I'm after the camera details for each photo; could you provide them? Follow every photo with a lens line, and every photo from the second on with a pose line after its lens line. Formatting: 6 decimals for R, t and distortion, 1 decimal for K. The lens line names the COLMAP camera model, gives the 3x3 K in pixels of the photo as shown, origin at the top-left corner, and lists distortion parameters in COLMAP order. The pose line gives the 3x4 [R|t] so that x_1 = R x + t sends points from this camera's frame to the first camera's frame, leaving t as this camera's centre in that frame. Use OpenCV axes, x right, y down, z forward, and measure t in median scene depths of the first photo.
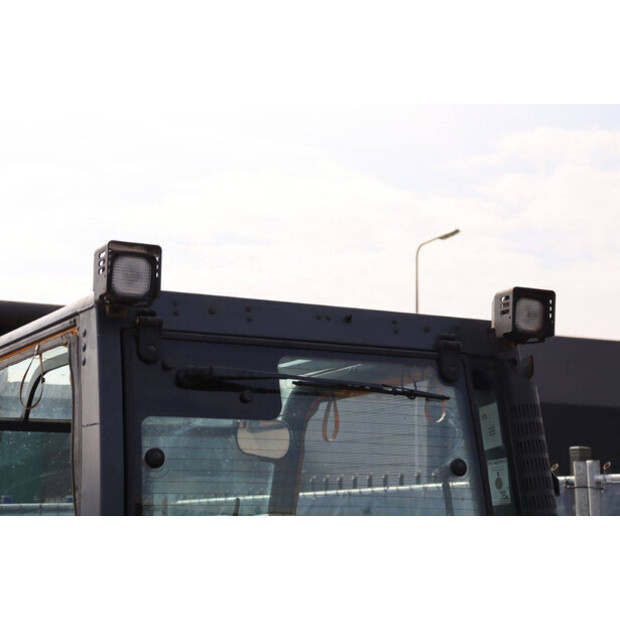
lens RADIAL K [[1446.2, 0, 308.2], [0, 1446.2, 310.7], [0, 0, 1]] dist [0.328791, 0.000000]
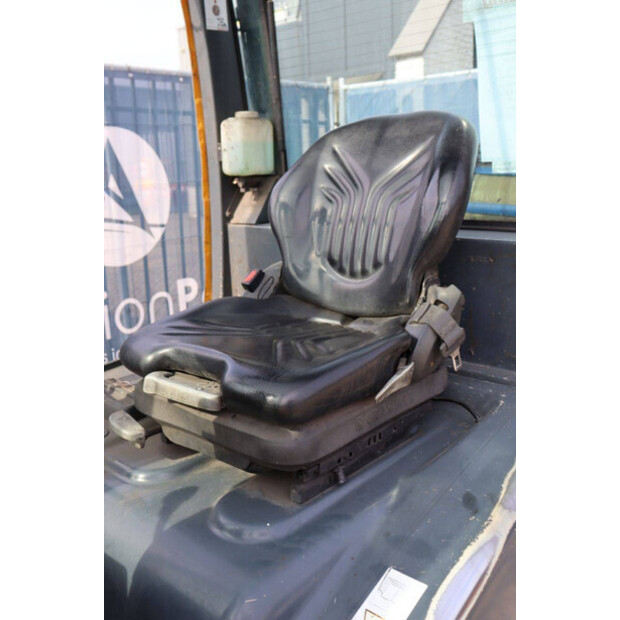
lens RADIAL K [[620.4, 0, 309.9], [0, 620.4, 305.5], [0, 0, 1]] dist [-0.047510, 0.000000]
pose [[-0.313217, -0.204347, 0.927436, -0.402095], [-0.101851, 0.978171, 0.181129, 0.262546], [-0.944204, -0.037727, -0.327193, 1.137549]]
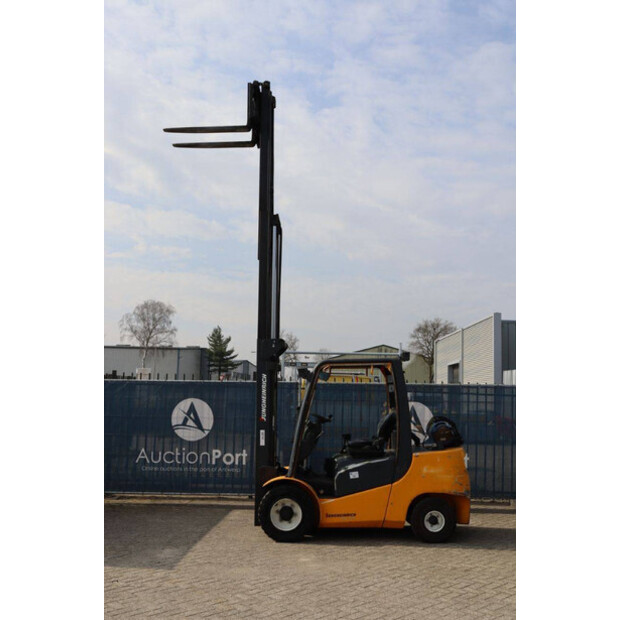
lens RADIAL K [[655.0, 0, 309.4], [0, 655.0, 308.5], [0, 0, 1]] dist [-0.020711, 0.000000]
pose [[0.519800, 0.113776, 0.846677, -2.493281], [-0.143546, 0.988632, -0.044724, -0.040292], [-0.842141, -0.098290, 0.530224, -0.117785]]
